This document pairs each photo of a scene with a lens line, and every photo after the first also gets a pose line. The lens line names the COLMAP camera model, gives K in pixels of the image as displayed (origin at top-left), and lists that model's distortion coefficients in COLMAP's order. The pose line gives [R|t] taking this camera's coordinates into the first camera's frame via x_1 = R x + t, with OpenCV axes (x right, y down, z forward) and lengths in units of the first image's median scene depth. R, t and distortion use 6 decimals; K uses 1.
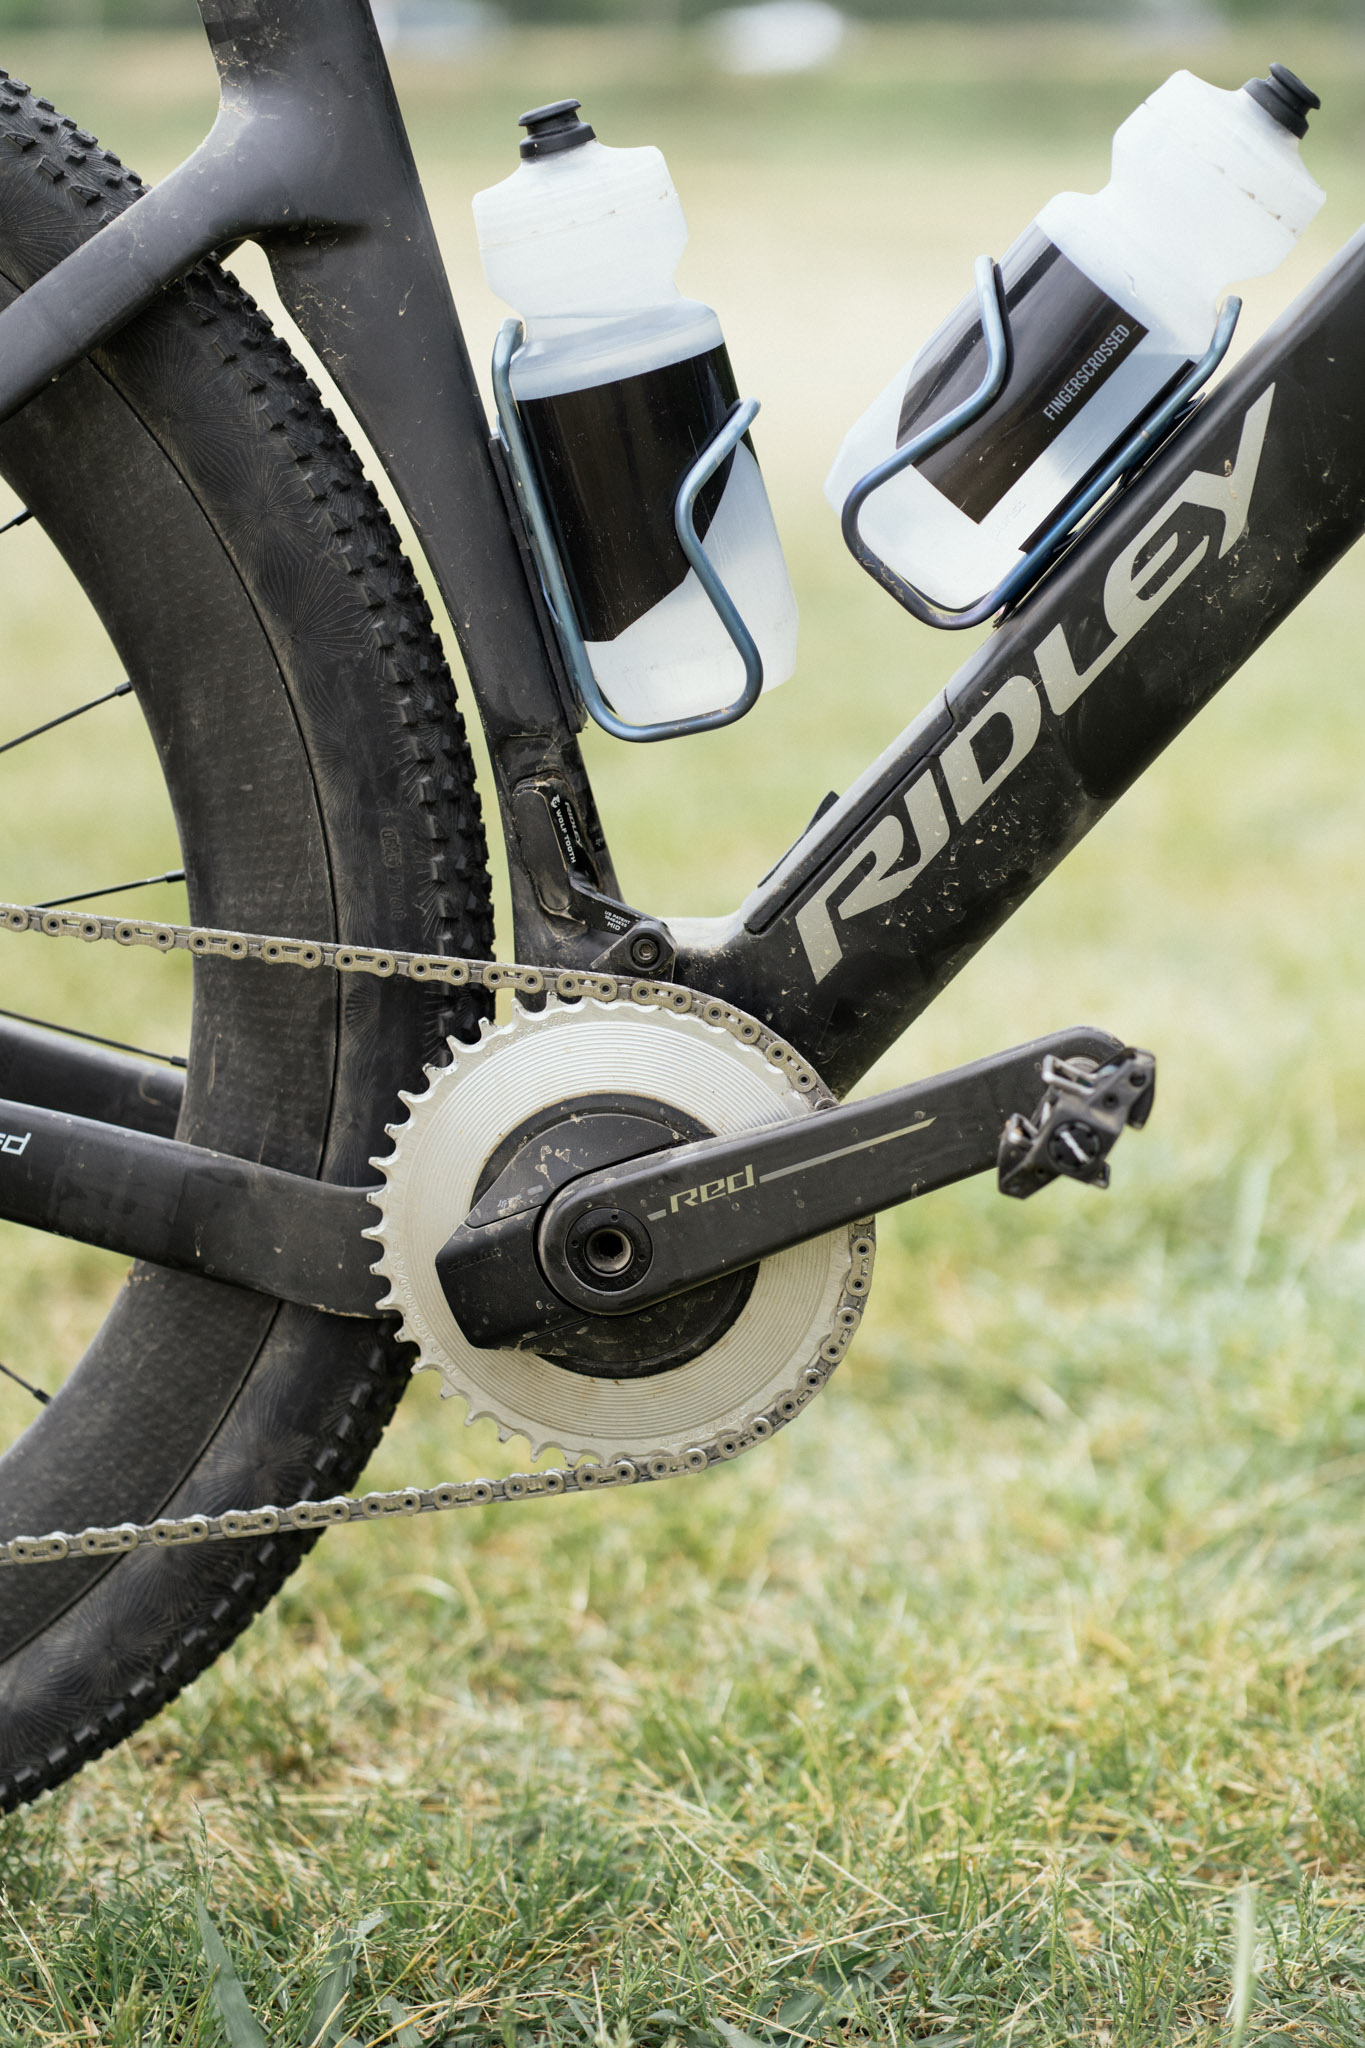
lens RADIAL K [[5011.0, 0, 698.7], [0, 5011.0, 1015.0], [0, 0, 1]] dist [-0.016684, 0.000000]
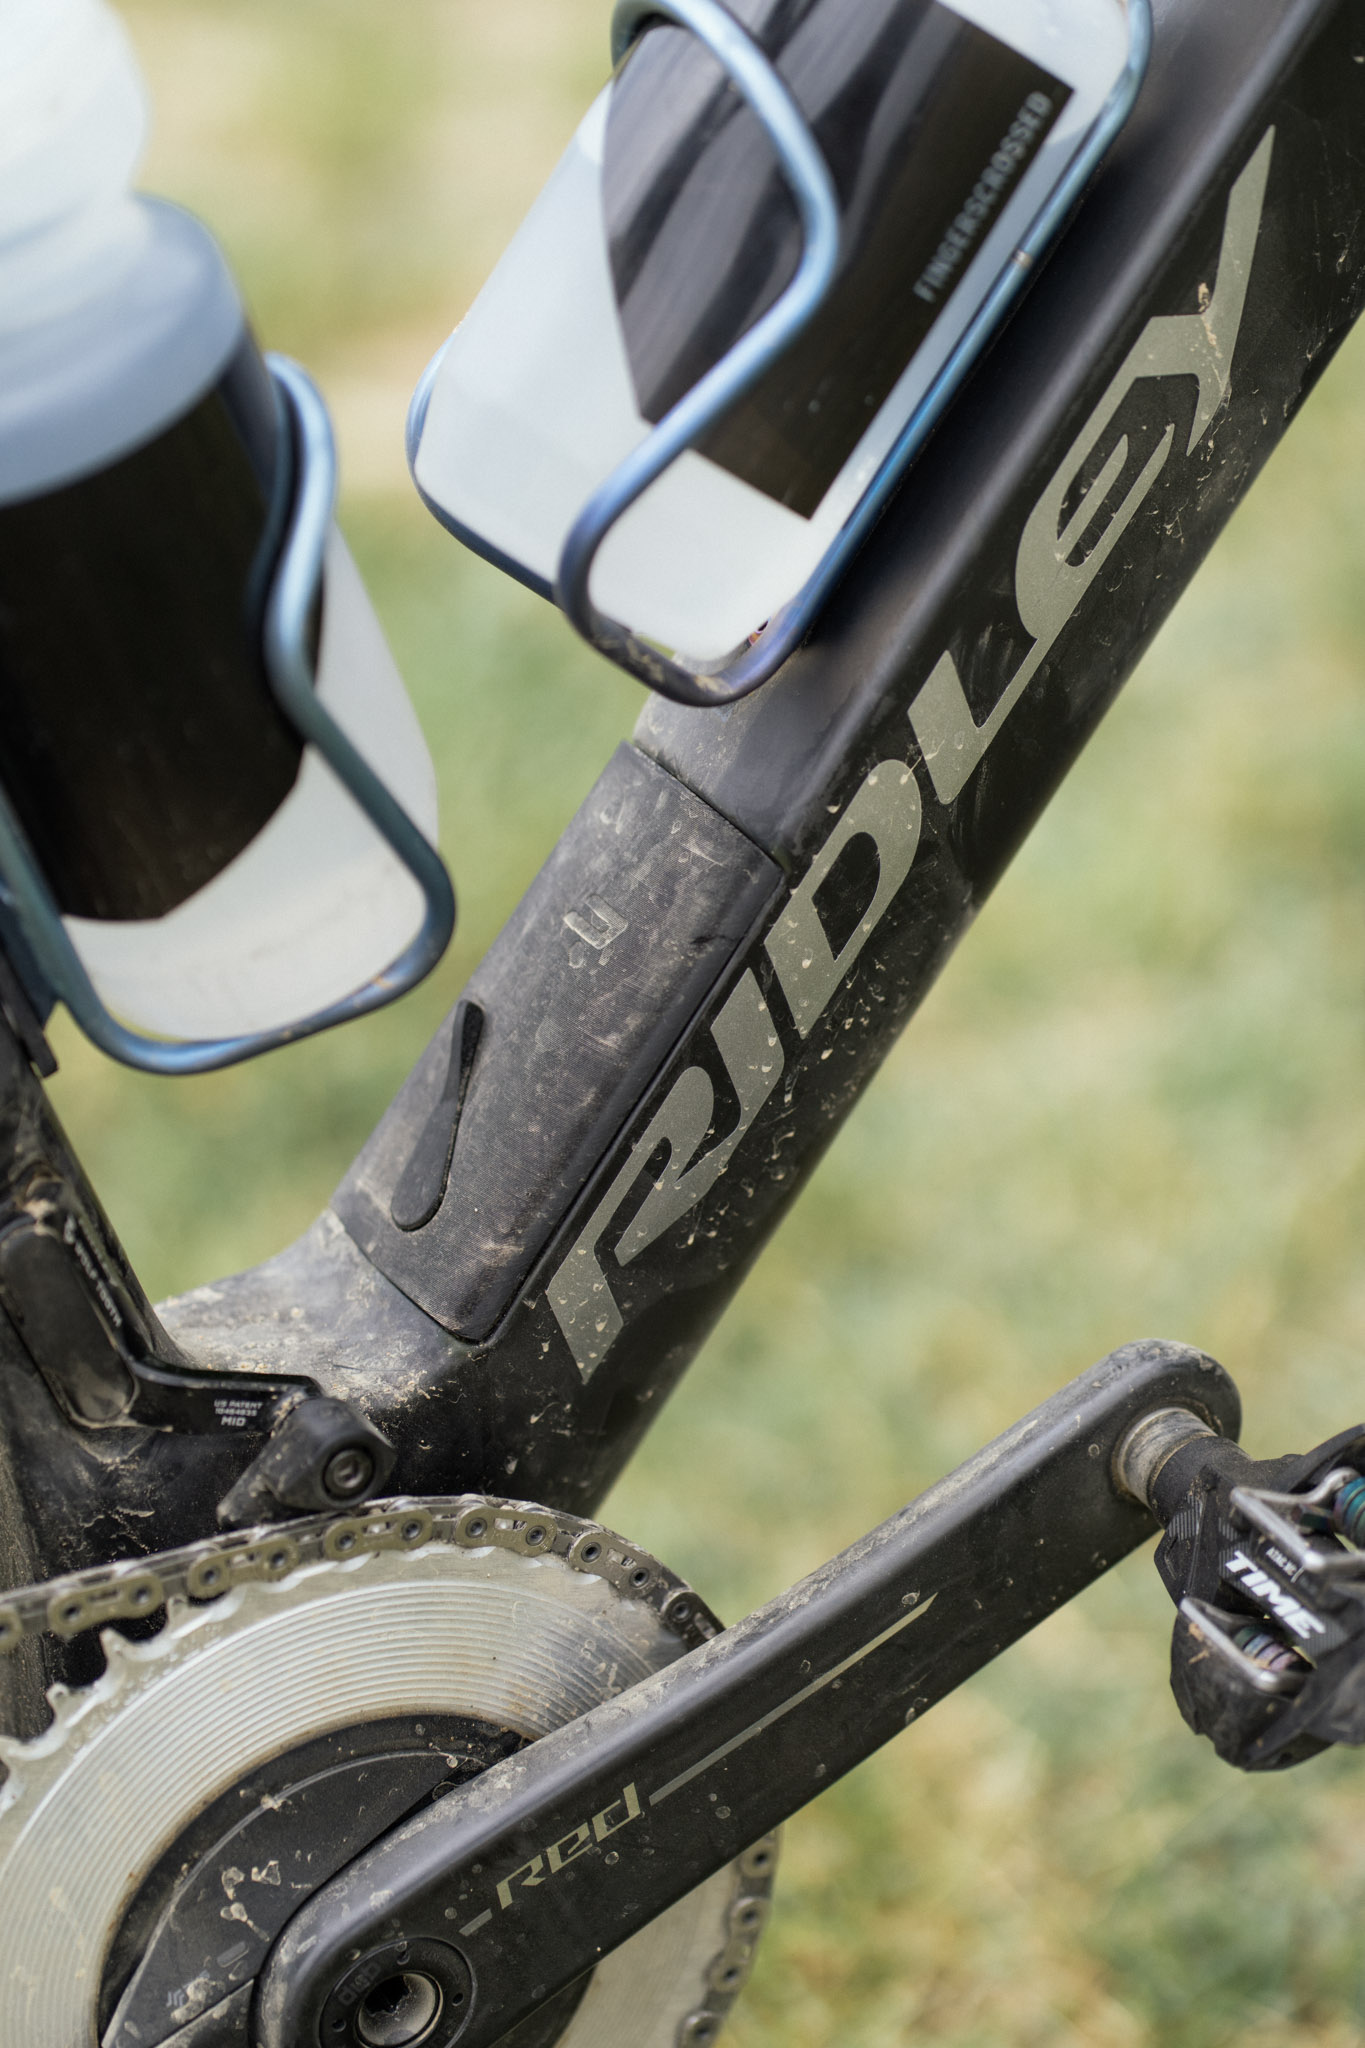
lens RADIAL K [[5011.0, 0, 687.2], [0, 5011.0, 932.7], [0, 0, 1]] dist [-0.016684, 0.000000]
pose [[0.846663, -0.303501, 0.437091, -0.187318], [0.193217, 0.940680, 0.278905, -0.199700], [-0.495810, -0.151685, 0.855081, 0.554304]]
